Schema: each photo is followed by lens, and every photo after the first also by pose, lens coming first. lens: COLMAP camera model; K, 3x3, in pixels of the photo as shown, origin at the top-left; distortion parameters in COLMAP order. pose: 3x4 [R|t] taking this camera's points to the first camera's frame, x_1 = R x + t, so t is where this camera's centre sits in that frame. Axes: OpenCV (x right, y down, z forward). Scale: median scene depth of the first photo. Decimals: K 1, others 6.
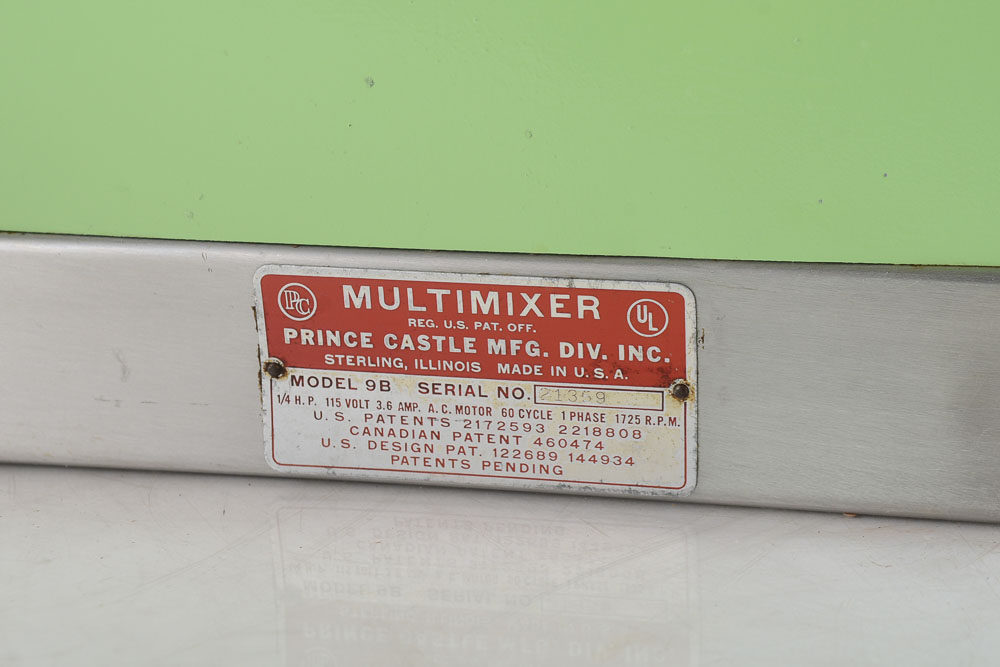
lens RADIAL K [[2345.4, 0, 500.2], [0, 2345.4, 333.8], [0, 0, 1]] dist [-0.098444, 0.000000]
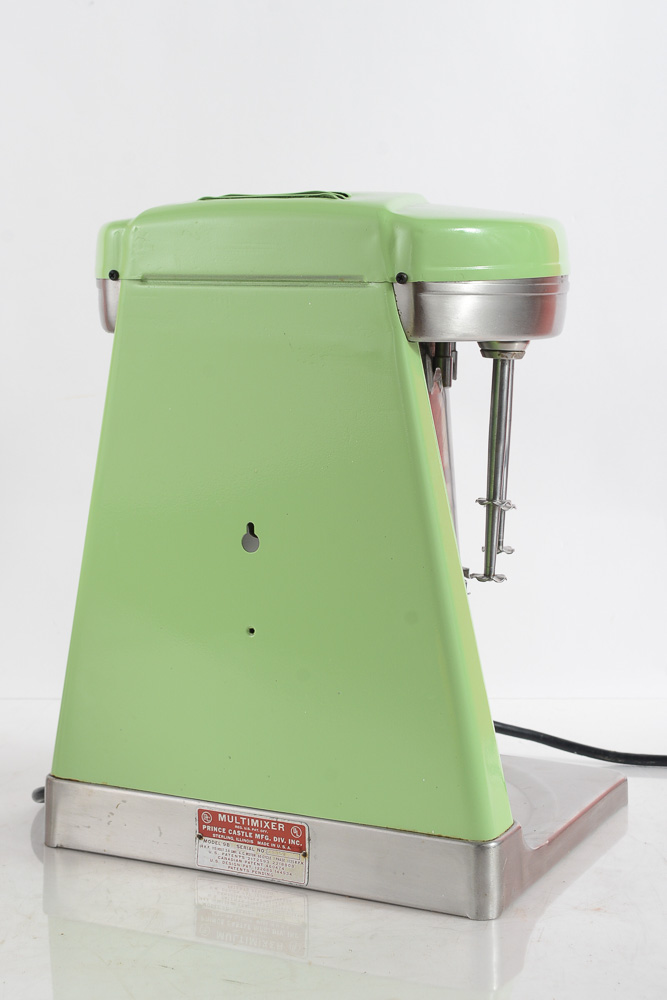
lens RADIAL K [[1892.2, 0, 333.5], [0, 1892.2, 500.9], [0, 0, 1]] dist [0.059787, 0.000000]
pose [[0.965263, 0.063722, -0.253390, 0.781684], [-0.115677, 0.973803, -0.195772, 0.058097], [0.234277, 0.218283, 0.947347, -1.729604]]
